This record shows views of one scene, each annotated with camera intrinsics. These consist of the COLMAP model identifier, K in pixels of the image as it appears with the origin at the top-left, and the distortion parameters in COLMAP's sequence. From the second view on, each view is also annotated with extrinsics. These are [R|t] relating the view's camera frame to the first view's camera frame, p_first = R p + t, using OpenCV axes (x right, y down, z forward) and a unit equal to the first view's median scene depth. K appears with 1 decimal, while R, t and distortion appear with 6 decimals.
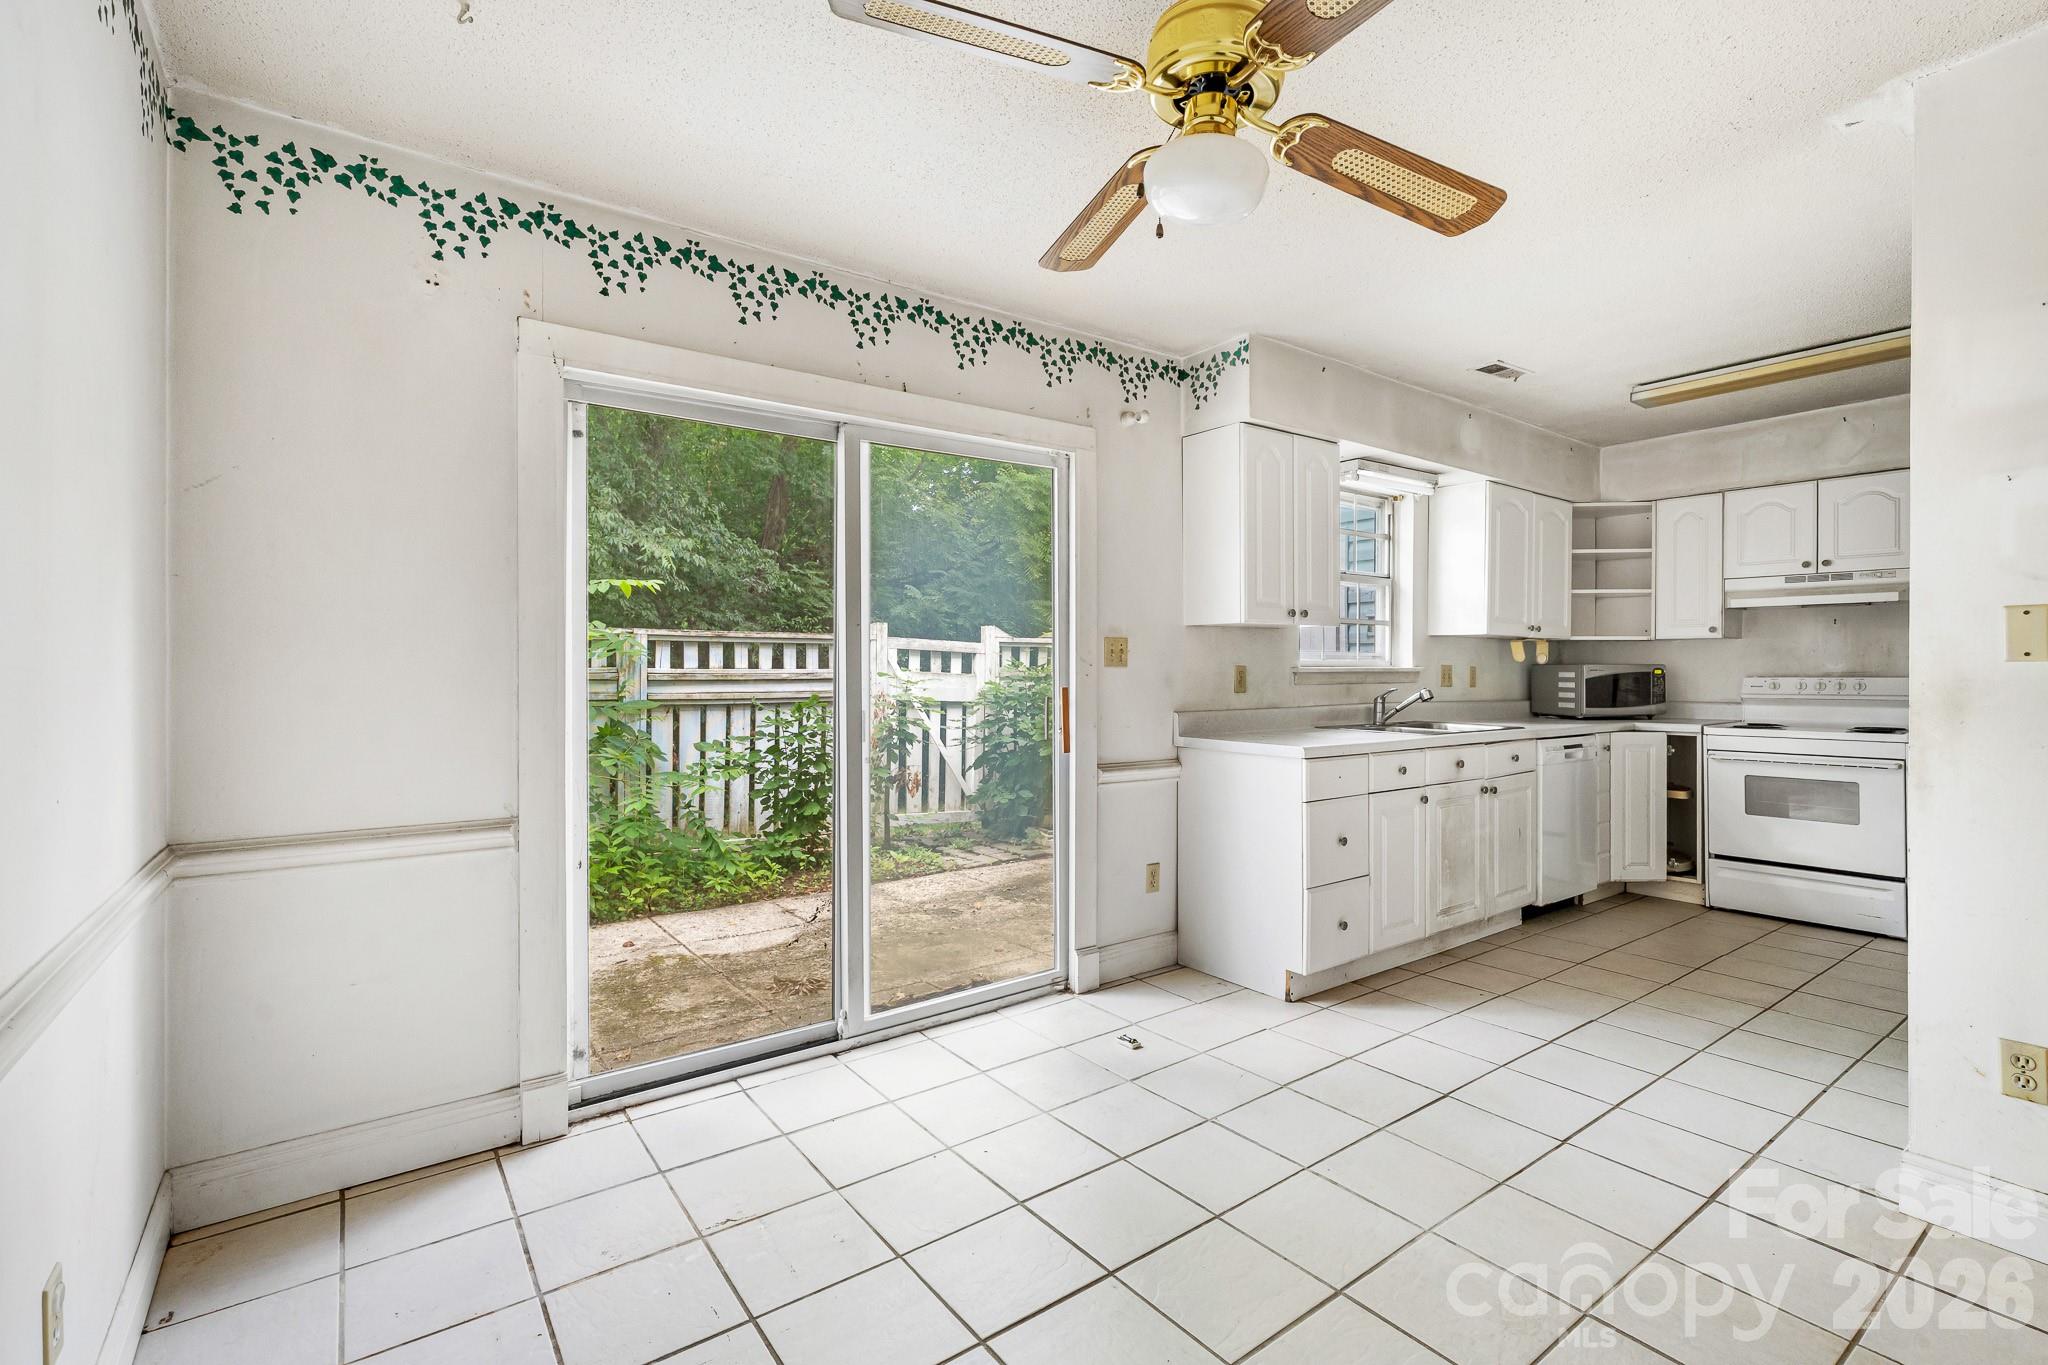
lens RADIAL K [[930.8, 0, 1025.8], [0, 930.8, 668.3], [0, 0, 1]] dist [-0.000744, 0.000019]
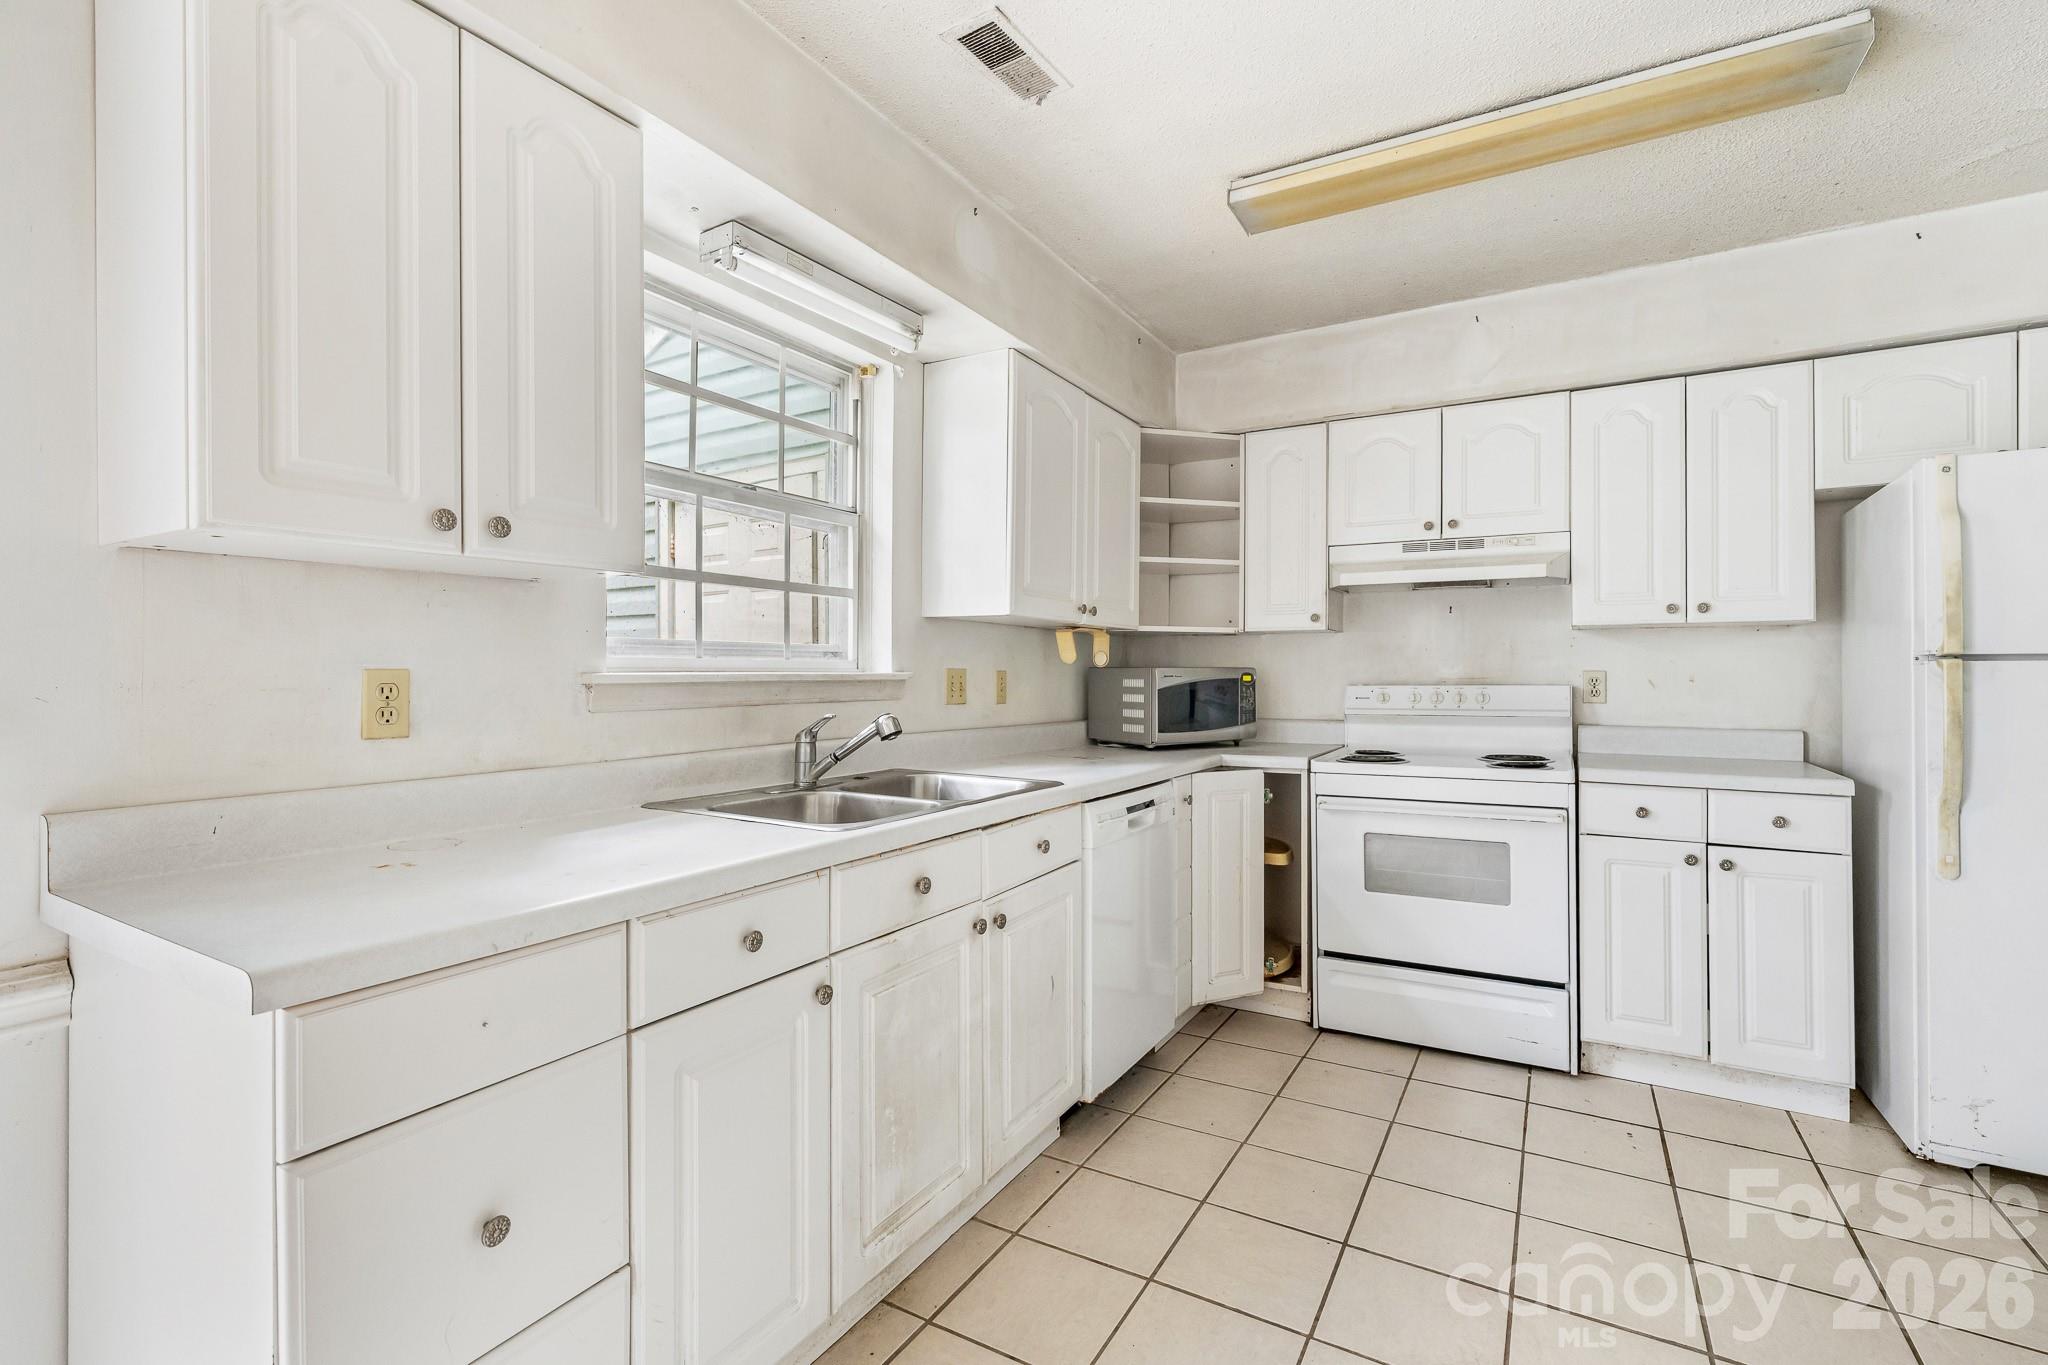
lens RADIAL K [[930.8, 0, 1025.8], [0, 930.8, 668.3], [0, 0, 1]] dist [-0.000744, 0.000019]
pose [[0.919794, 0.000807, 0.392400, 0.271318], [0.001157, 0.999988, -0.004768, -0.000724], [-0.392399, 0.004839, 0.919782, 0.454976]]
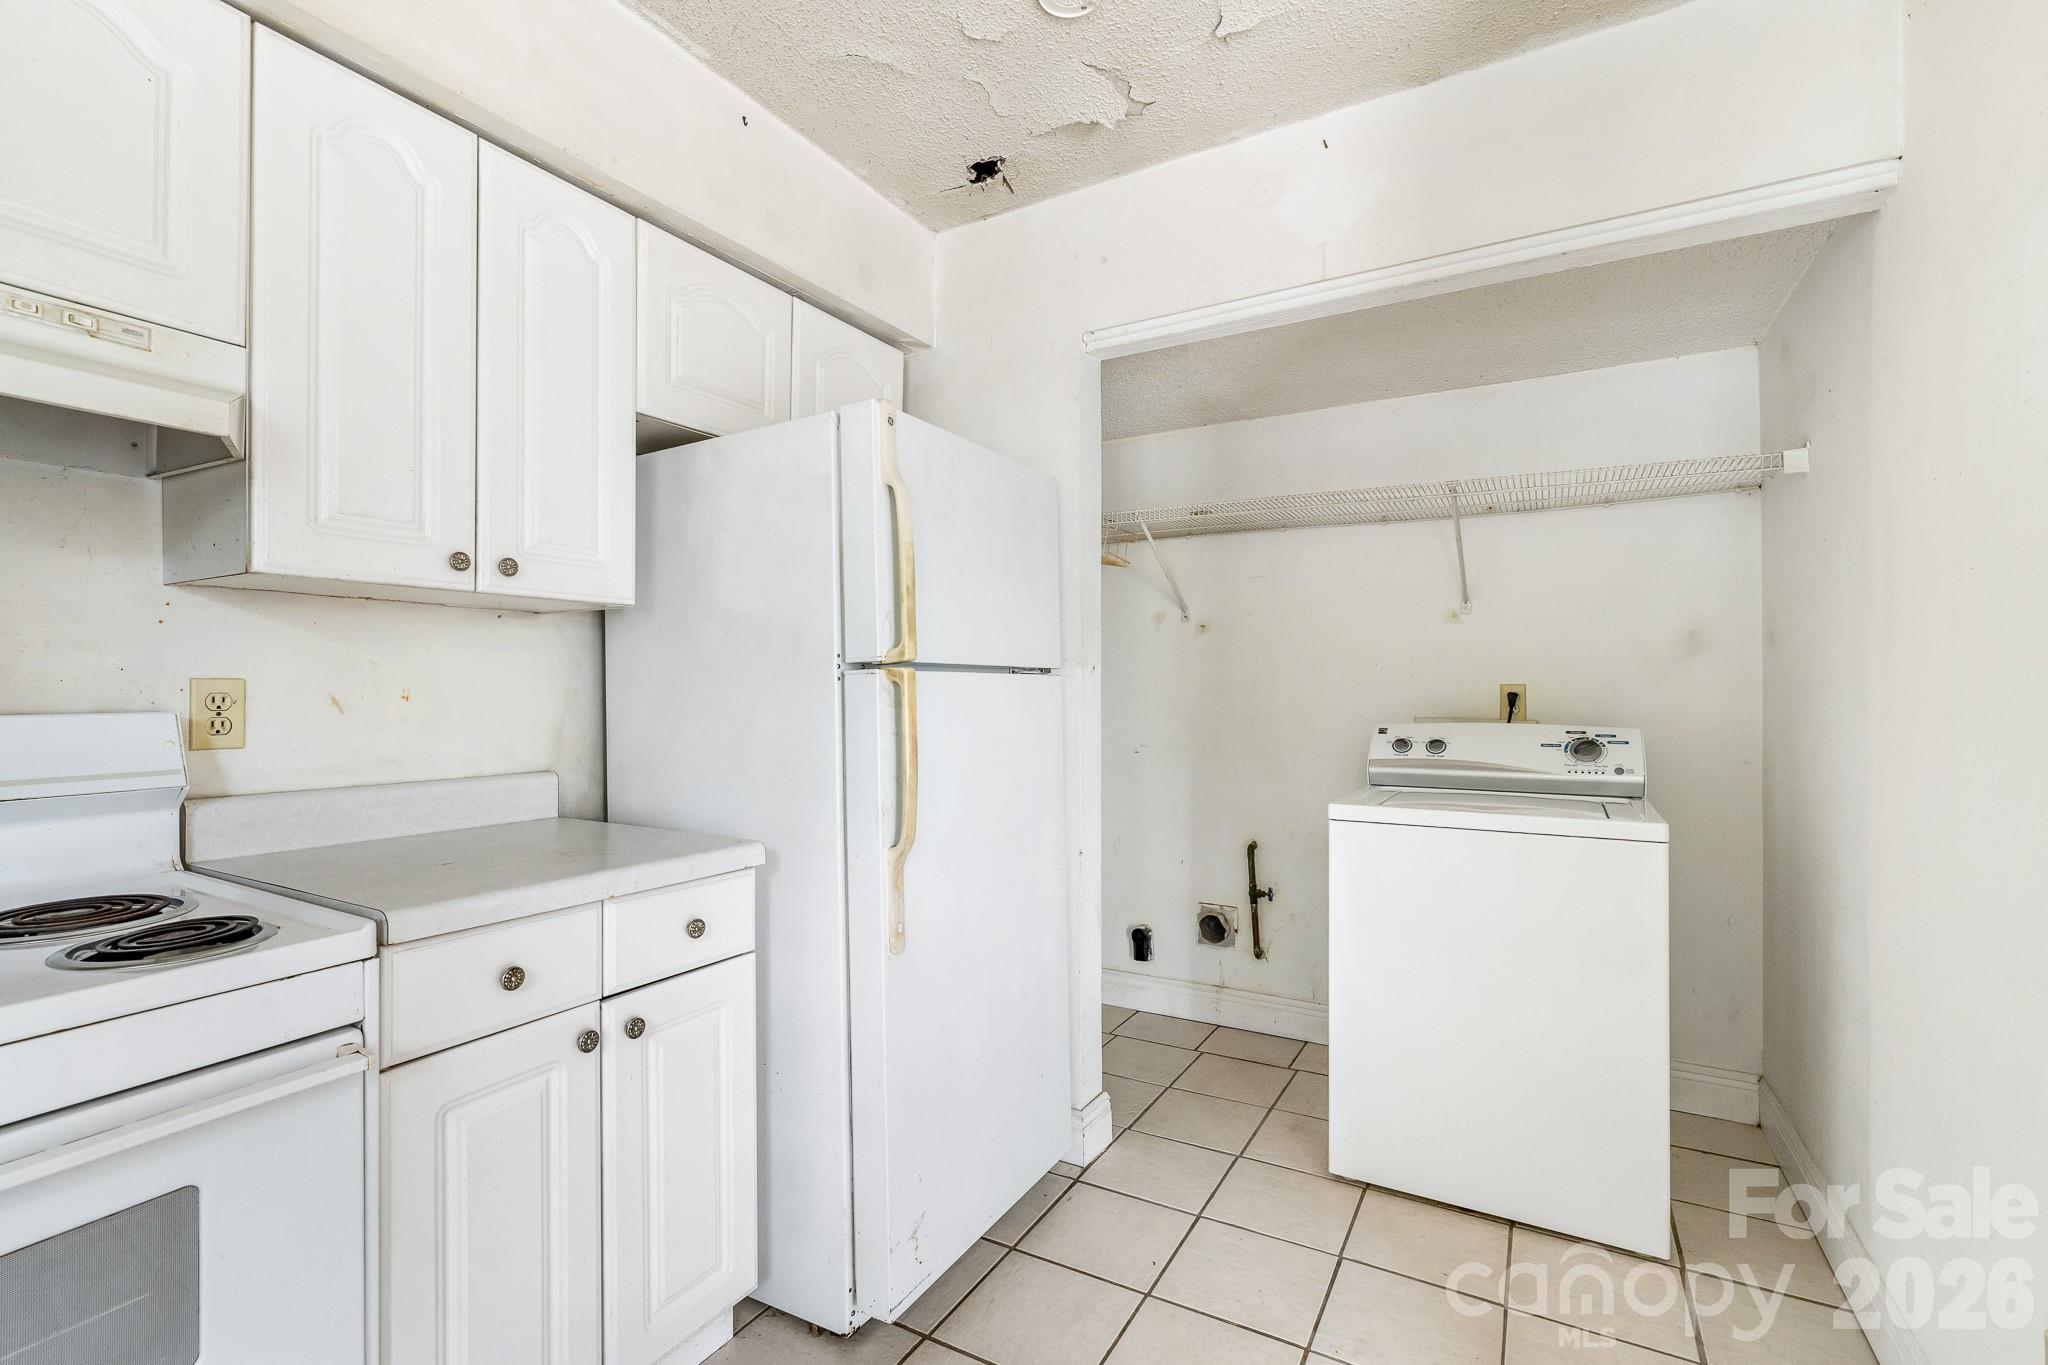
lens RADIAL K [[923.7, 0, 1021.0], [0, 923.7, 675.9], [0, 0, 1]] dist [-0.000213, 0.001160]
pose [[-0.405416, 0.005381, 0.914116, 0.528967], [-0.002668, 0.999971, -0.007069, -0.001175], [-0.914128, -0.005304, -0.405390, 0.796805]]
